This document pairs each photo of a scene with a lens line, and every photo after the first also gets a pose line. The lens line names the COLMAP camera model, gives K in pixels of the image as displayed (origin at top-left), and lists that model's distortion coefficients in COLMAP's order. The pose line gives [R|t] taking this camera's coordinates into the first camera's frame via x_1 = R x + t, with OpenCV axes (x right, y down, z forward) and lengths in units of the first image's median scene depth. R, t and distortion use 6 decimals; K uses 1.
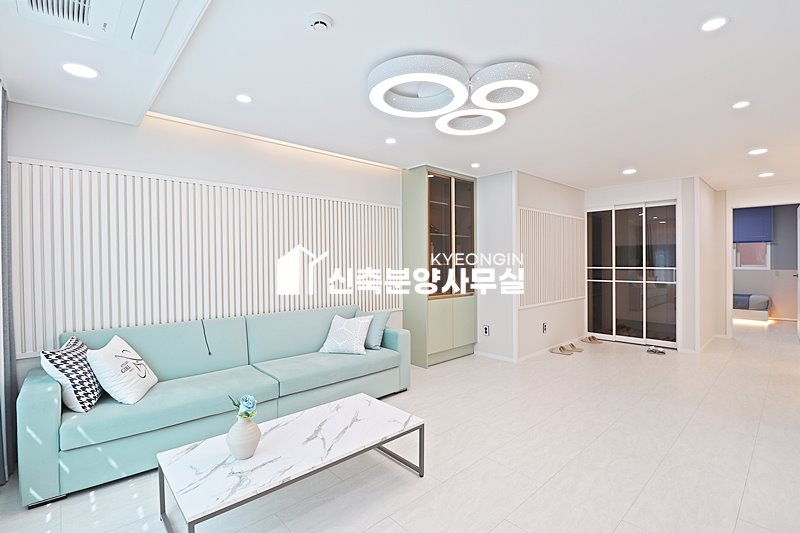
lens RADIAL K [[370.6, 0, 404.0], [0, 370.6, 271.7], [0, 0, 1]] dist [-0.009030, -0.005324]
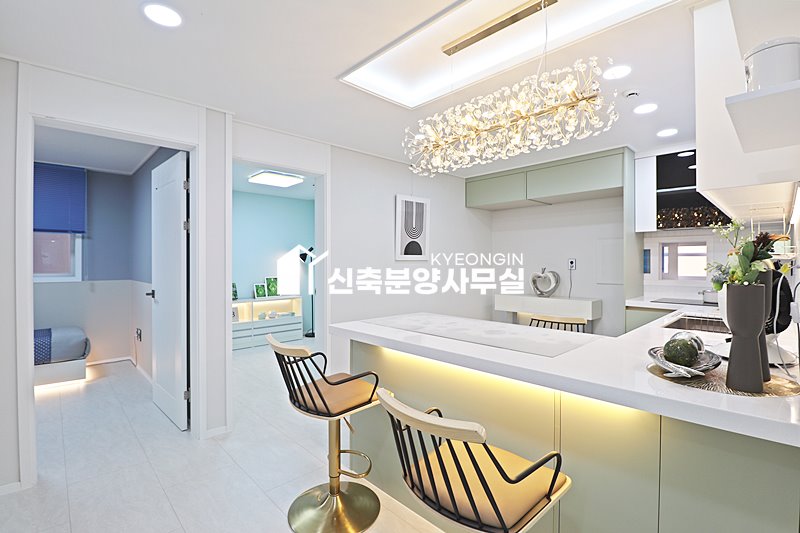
lens RADIAL K [[370.6, 0, 403.4], [0, 370.6, 261.0], [0, 0, 1]] dist [-0.009030, -0.005324]
pose [[-0.015449, 0.020585, 0.999669, 0.406851], [0.025951, 0.999460, -0.020179, -0.012972], [-0.999544, 0.025631, -0.015975, 0.492364]]
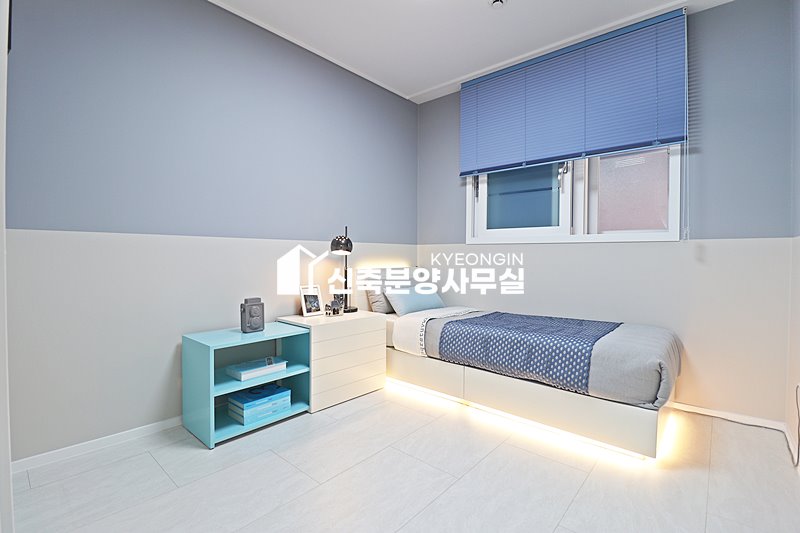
lens RADIAL K [[370.6, 0, 405.8], [0, 370.6, 259.3], [0, 0, 1]] dist [-0.009030, -0.005324]
pose [[0.993900, 0.021621, 0.108147, 0.752060], [-0.020172, 0.999692, -0.014479, 0.018271], [-0.108427, 0.012209, 0.994029, 0.728908]]
